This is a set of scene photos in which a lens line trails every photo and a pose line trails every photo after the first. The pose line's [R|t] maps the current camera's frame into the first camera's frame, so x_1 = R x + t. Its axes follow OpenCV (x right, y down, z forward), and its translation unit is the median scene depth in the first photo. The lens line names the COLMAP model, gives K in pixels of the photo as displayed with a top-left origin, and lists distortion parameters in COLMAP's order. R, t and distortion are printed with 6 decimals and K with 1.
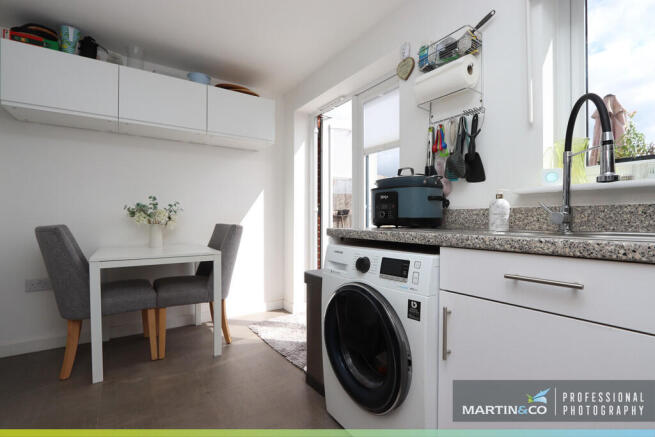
lens RADIAL K [[302.0, 0, 326.6], [0, 302.0, 222.8], [0, 0, 1]] dist [-0.014847, 0.000028]
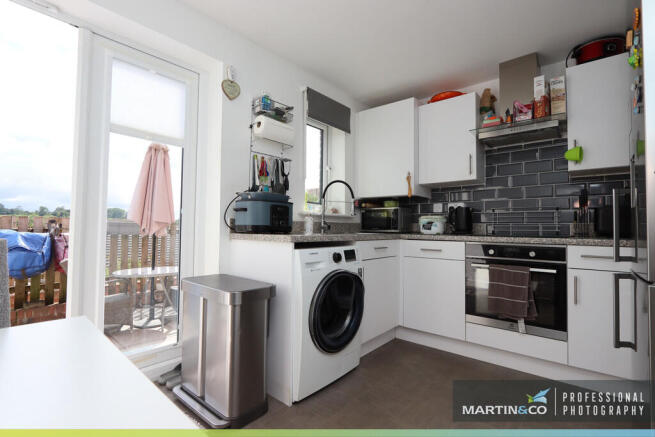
lens RADIAL K [[302.0, 0, 327.9], [0, 302.0, 214.4], [0, 0, 1]] dist [-0.014847, 0.000028]
pose [[-0.251693, 0.036935, 0.967102, -1.174881], [-0.004674, 0.999213, -0.039378, -0.016792], [-0.967796, -0.014432, -0.251322, 1.241365]]
